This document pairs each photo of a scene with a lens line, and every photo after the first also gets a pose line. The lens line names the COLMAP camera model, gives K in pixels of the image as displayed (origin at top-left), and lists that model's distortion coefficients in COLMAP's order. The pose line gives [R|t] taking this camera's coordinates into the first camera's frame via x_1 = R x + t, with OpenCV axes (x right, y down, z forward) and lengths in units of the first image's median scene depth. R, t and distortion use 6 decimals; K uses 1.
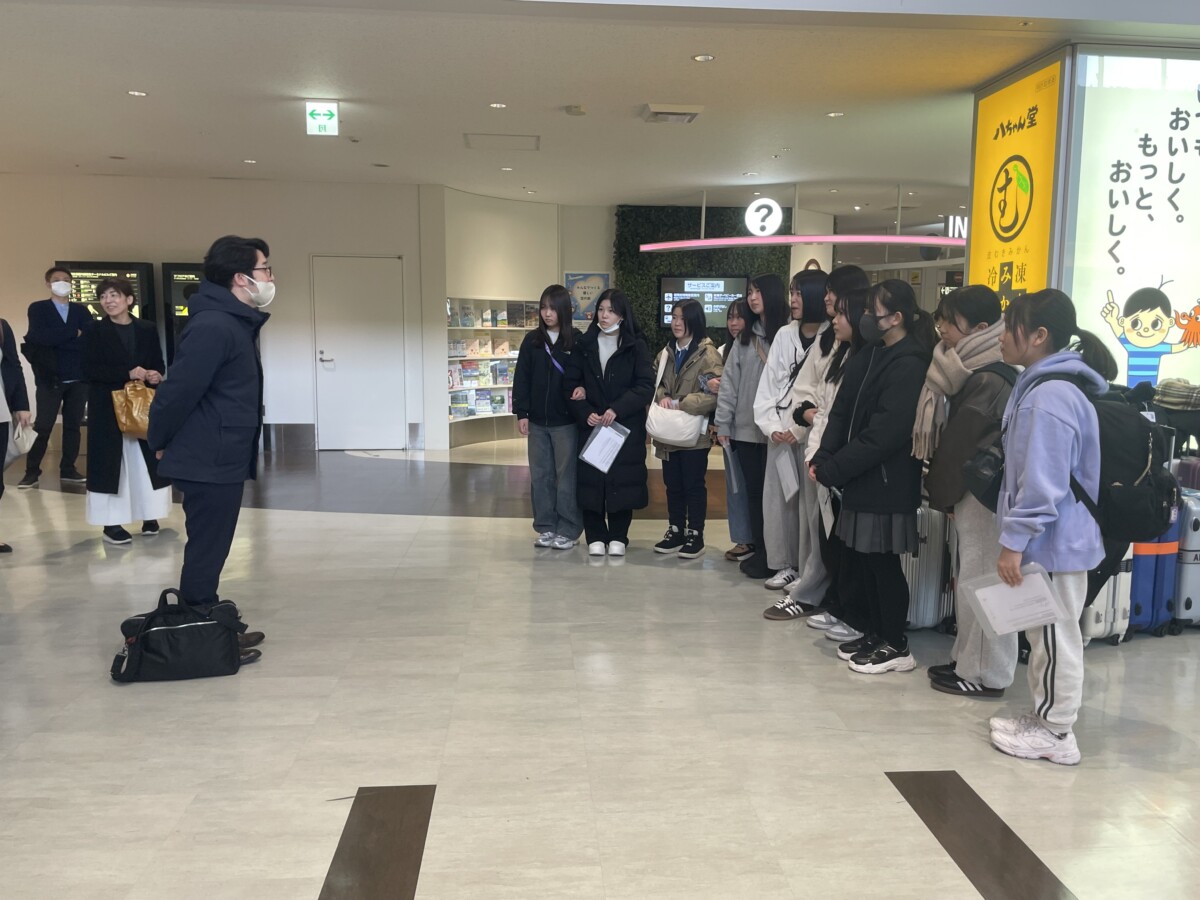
lens RADIAL K [[946.5, 0, 600.9], [0, 946.5, 449.0], [0, 0, 1]] dist [-0.005280, -0.008243]
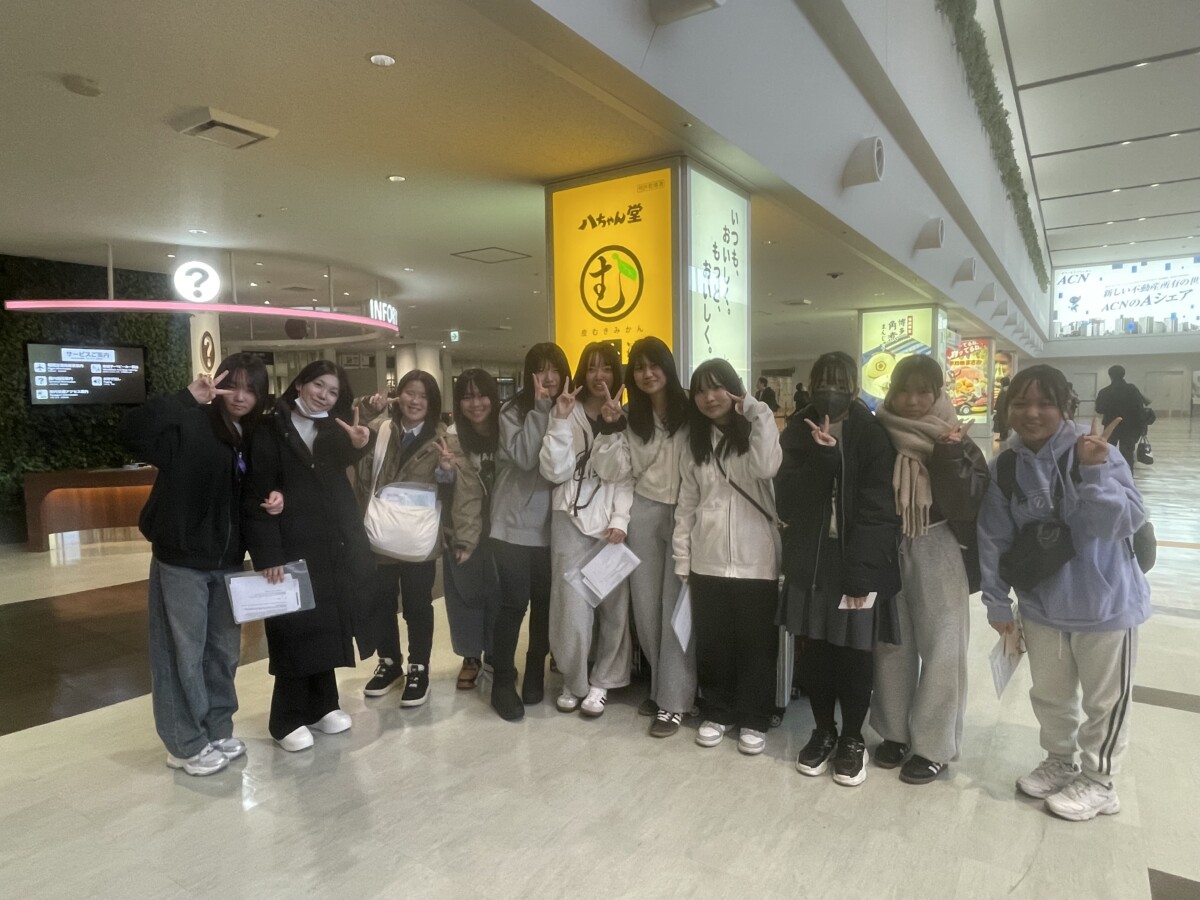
lens RADIAL K [[715.7, 0, 603.1], [0, 715.7, 448.9], [0, 0, 1]] dist [0.006437, -0.002905]
pose [[0.615103, -0.074366, 0.784932, -0.248616], [0.116544, 0.993182, 0.002767, -0.071507], [-0.779786, 0.089777, 0.619576, 0.486094]]
